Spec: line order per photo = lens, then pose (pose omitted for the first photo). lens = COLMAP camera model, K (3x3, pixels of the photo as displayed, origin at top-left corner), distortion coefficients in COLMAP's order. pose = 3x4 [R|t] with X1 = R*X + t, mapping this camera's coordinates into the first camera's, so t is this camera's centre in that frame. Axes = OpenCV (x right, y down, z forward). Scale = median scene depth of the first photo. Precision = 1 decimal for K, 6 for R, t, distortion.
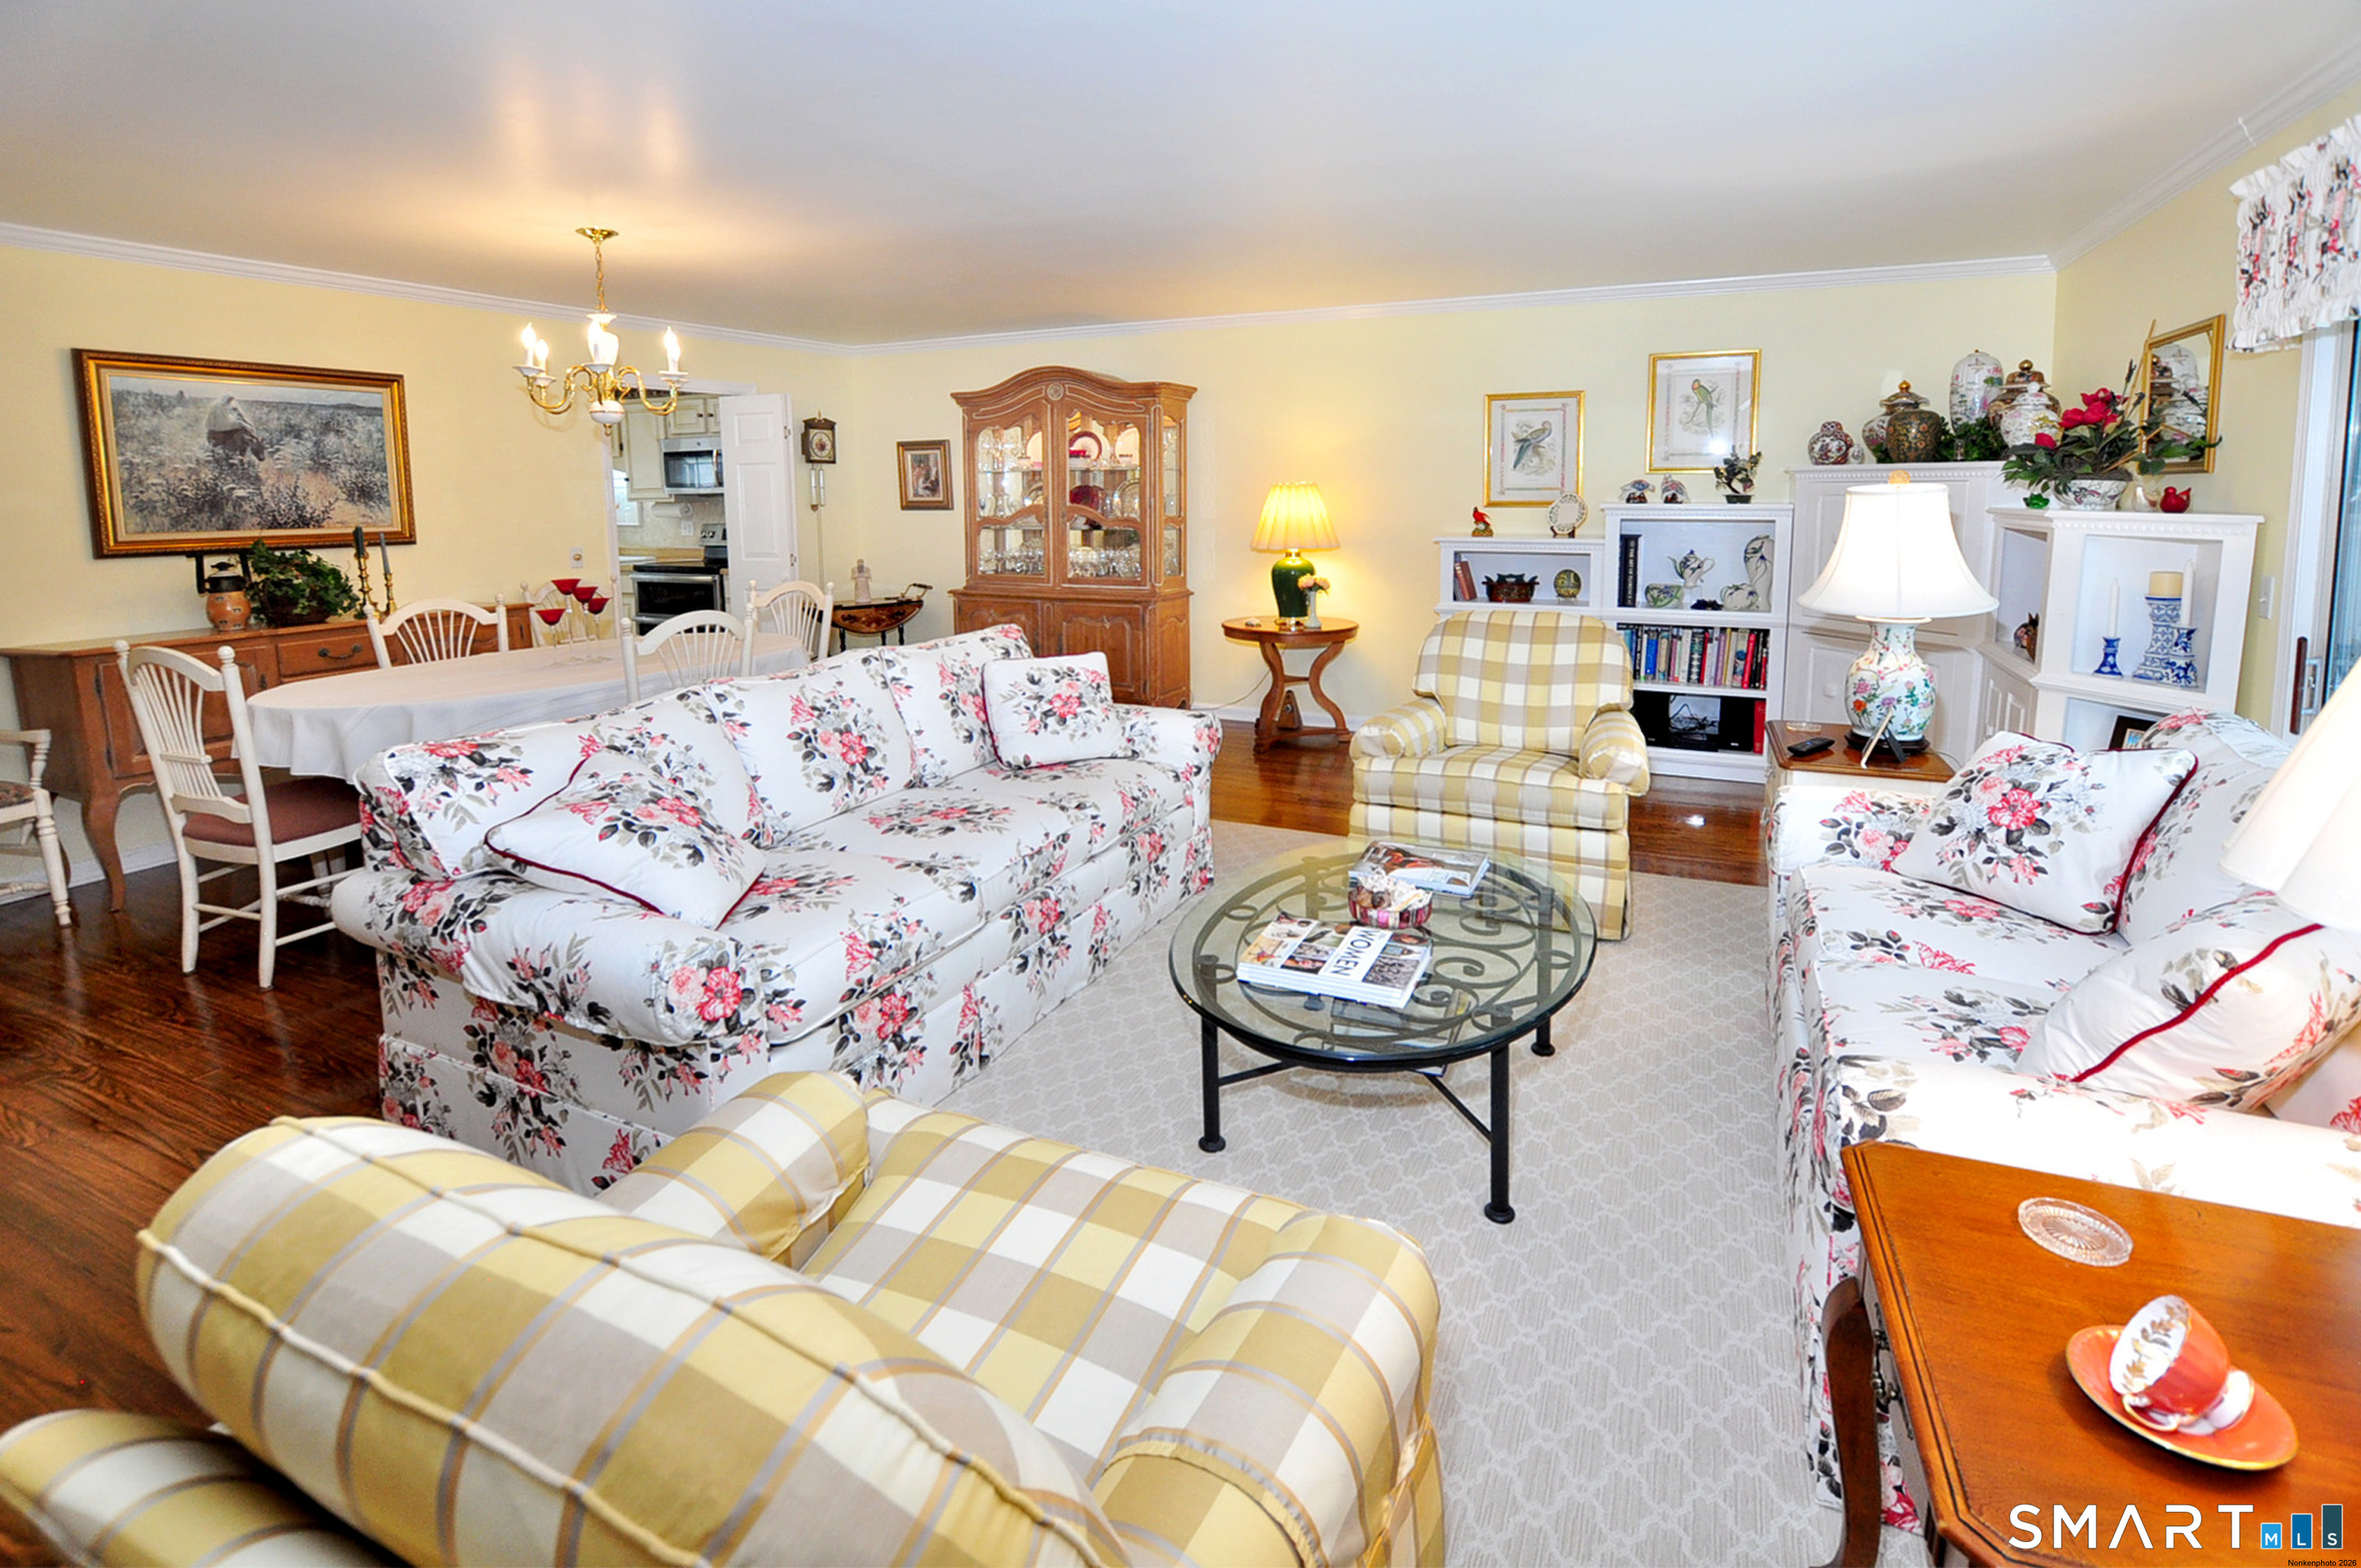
lens RADIAL K [[1067.3, 0, 1215.3], [0, 1067.3, 605.0], [0, 0, 1]] dist [-0.021118, 0.000899]
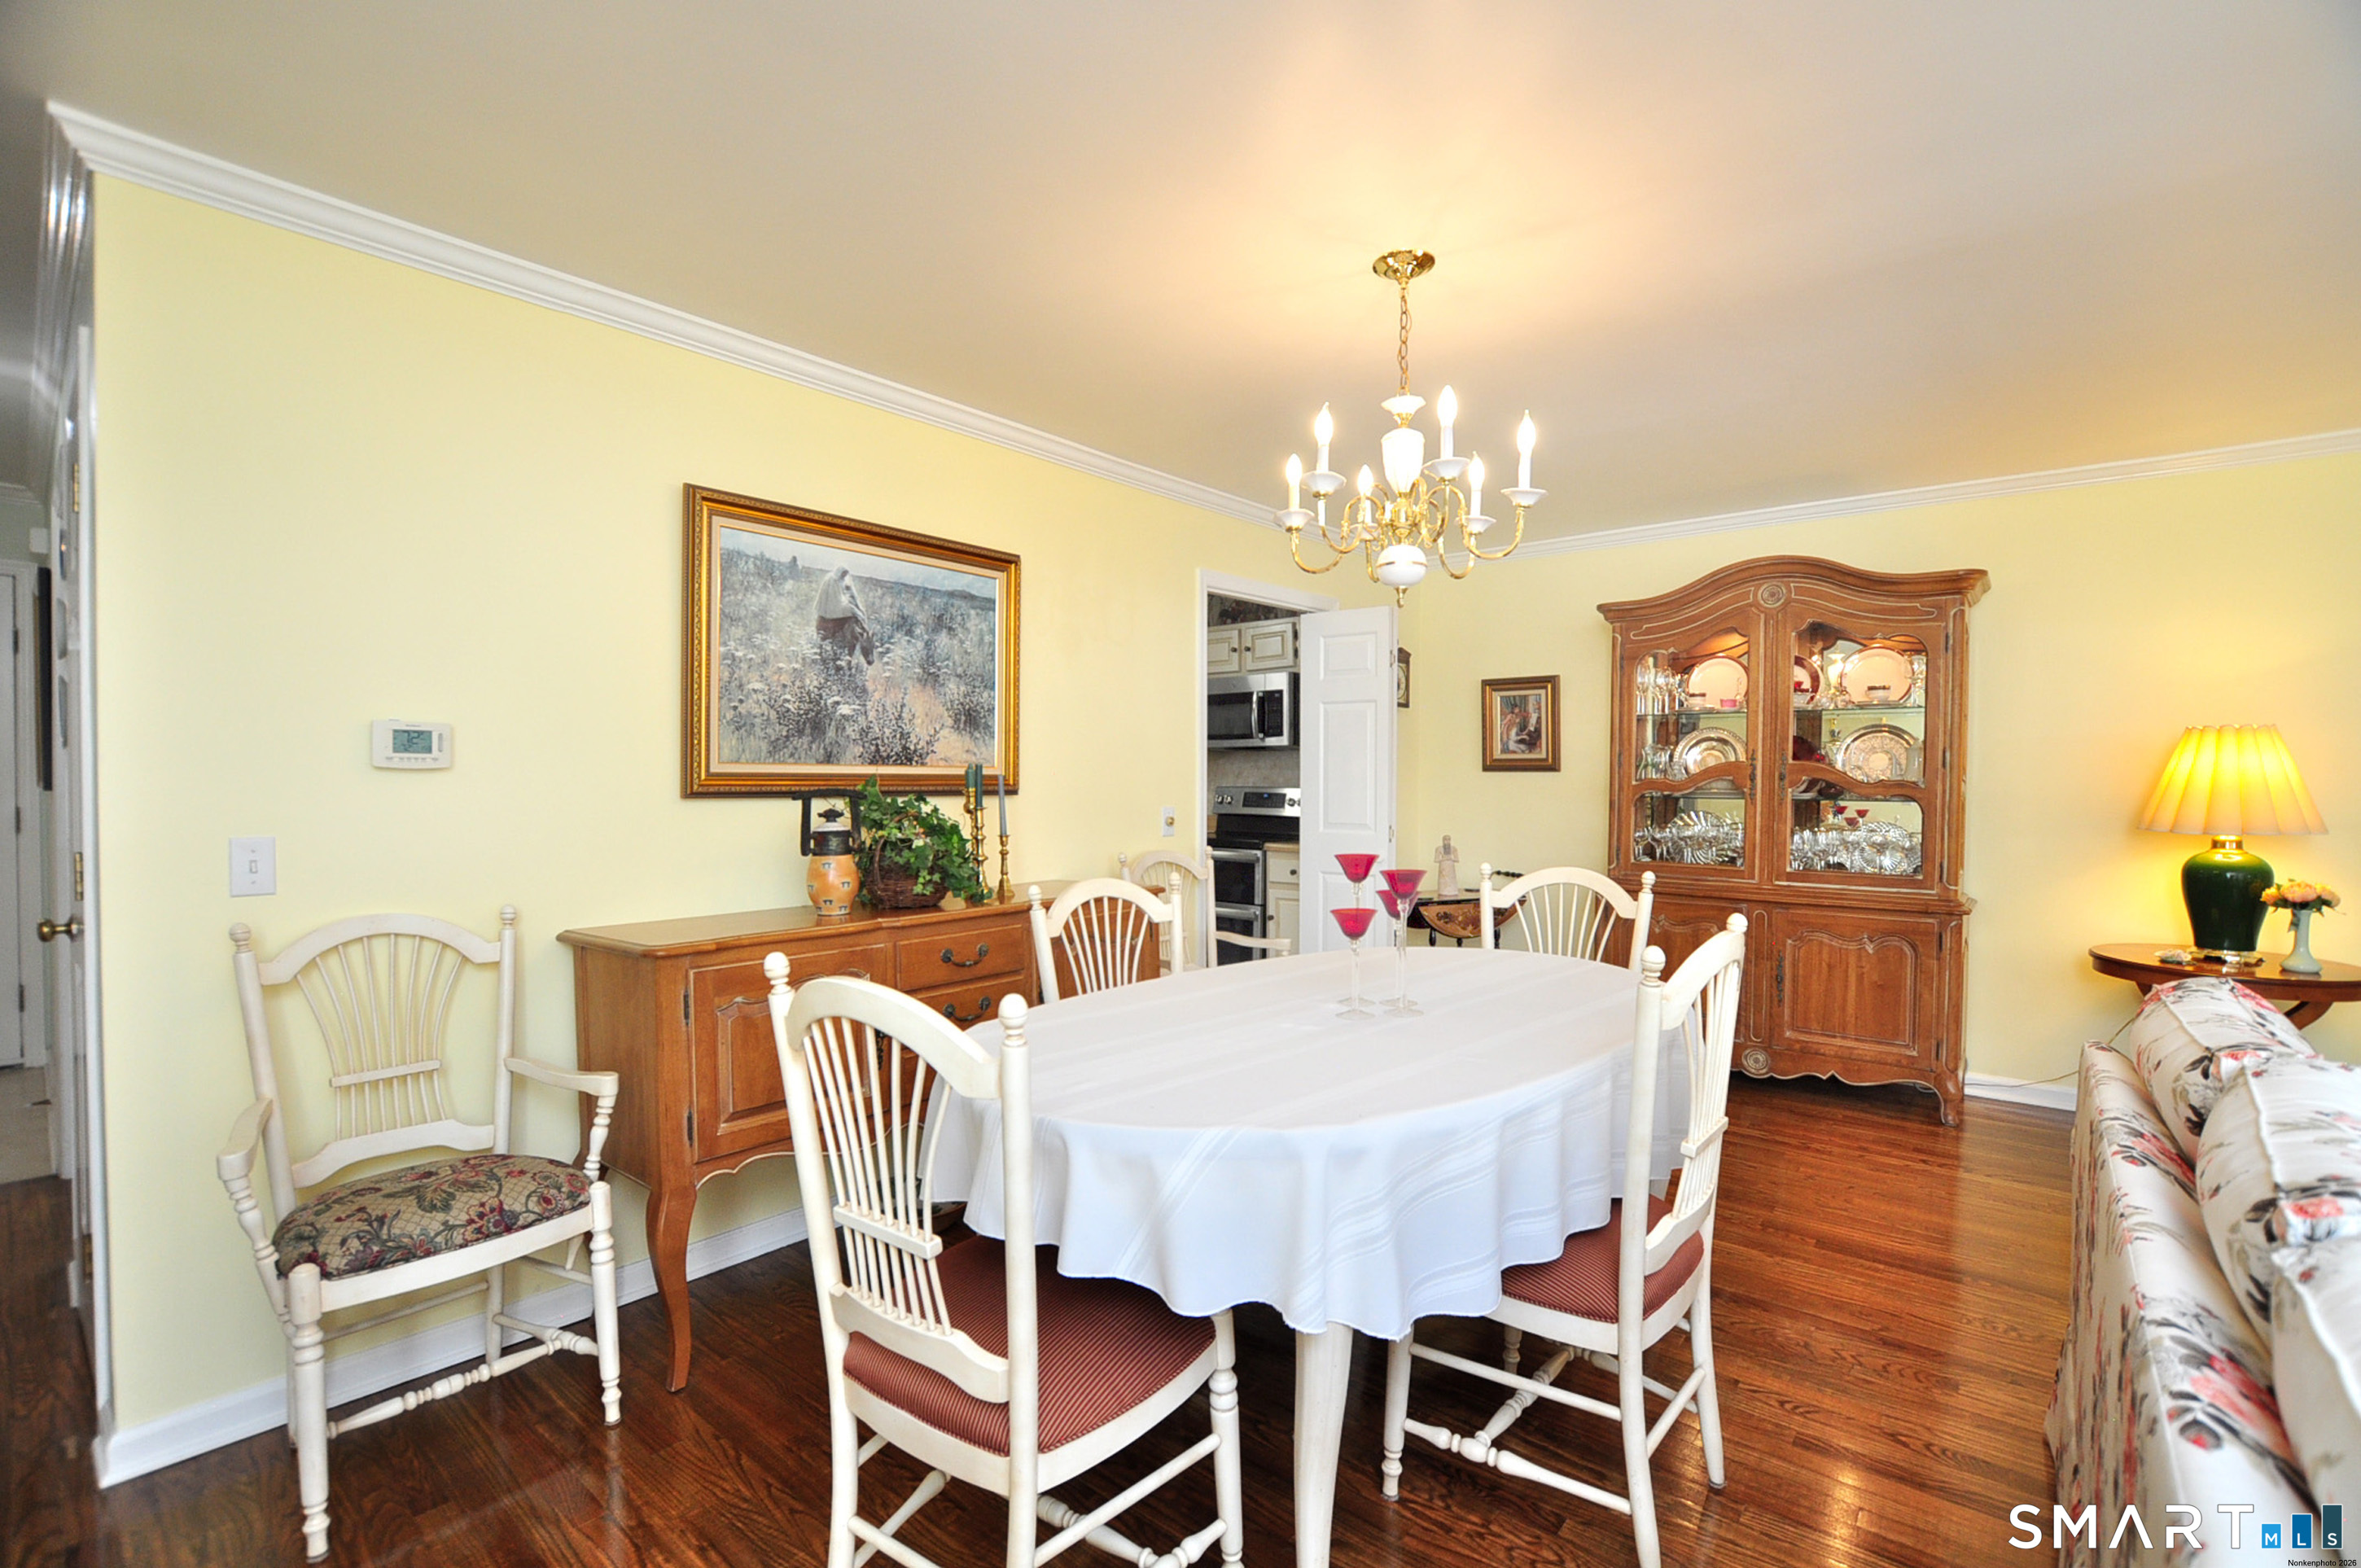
lens RADIAL K [[1048.0, 0, 1127.5], [0, 1048.0, 783.9], [0, 0, 1]] dist [-0.041611, -0.002302]
pose [[0.943459, 0.018925, -0.330948, -0.534466], [-0.049564, 0.995200, -0.084385, -0.010251], [0.327762, 0.096017, 0.939868, 0.428045]]
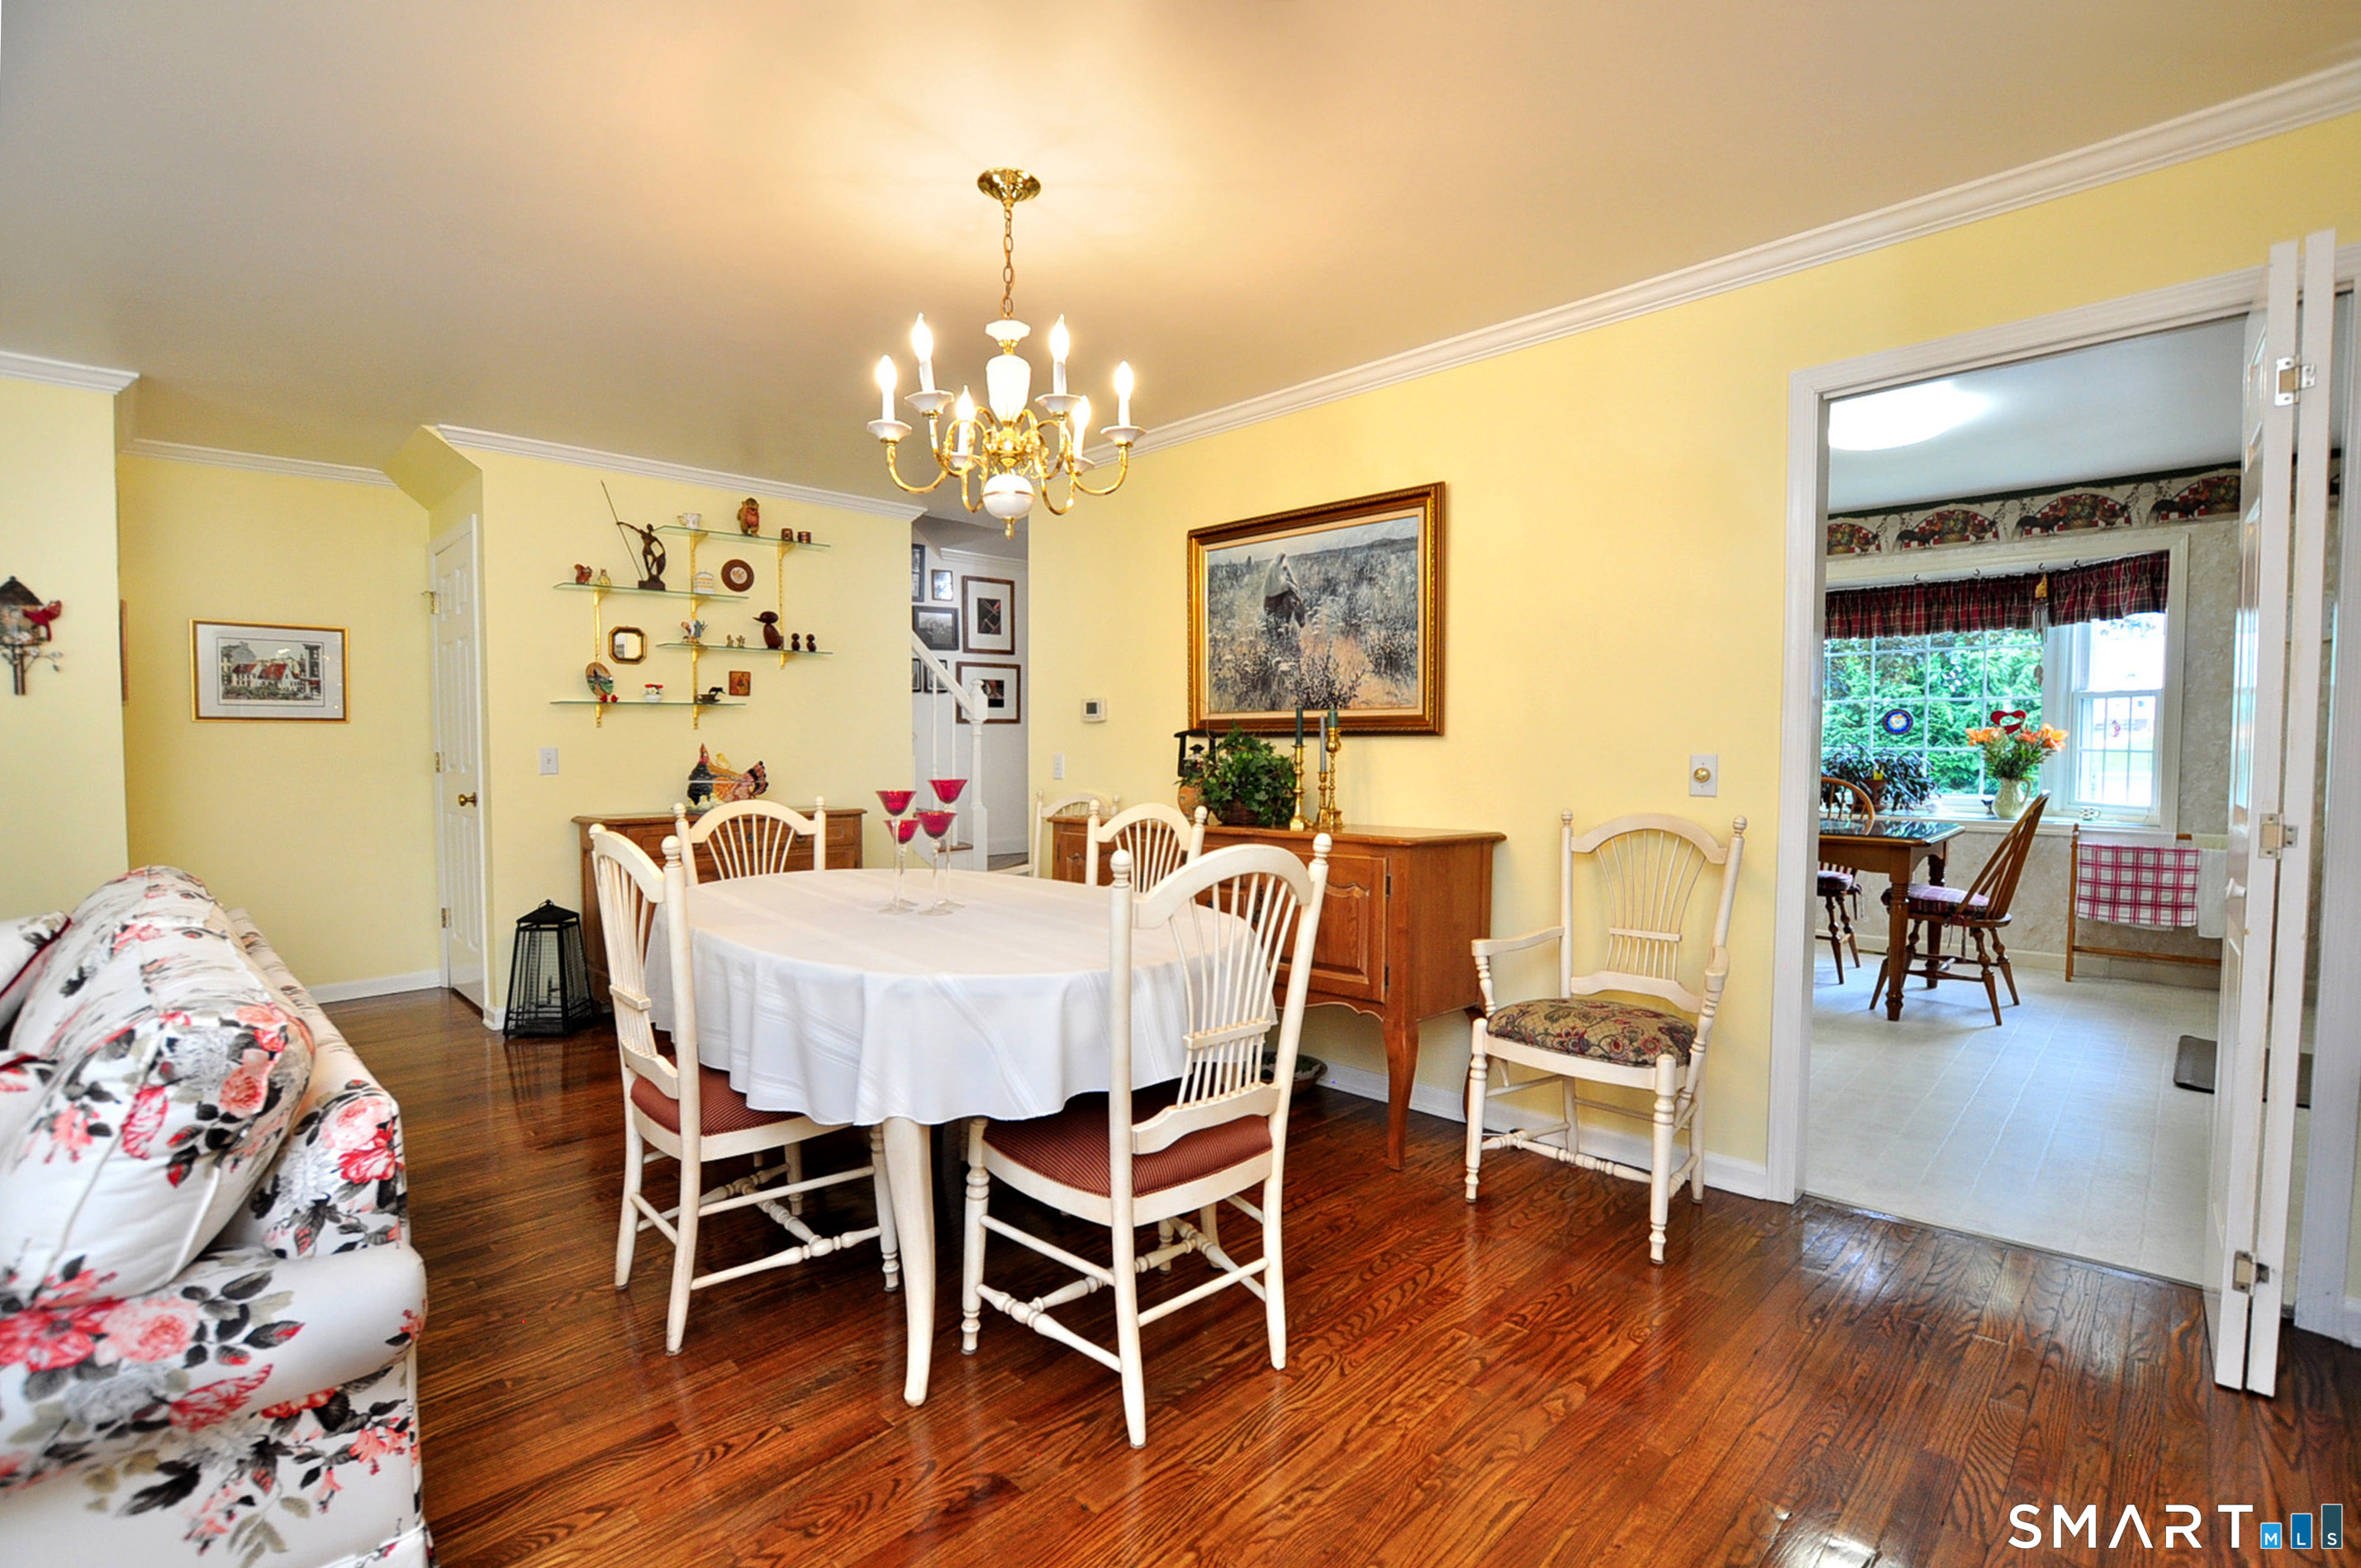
lens RADIAL K [[1067.4, 0, 1190.3], [0, 1067.4, 811.5], [0, 0, 1]] dist [-0.021118, 0.000899]
pose [[-0.418065, 0.070300, -0.905693, -0.087010], [-0.087197, 0.989292, 0.117039, -0.086200], [0.904223, 0.127903, -0.407458, 1.324540]]
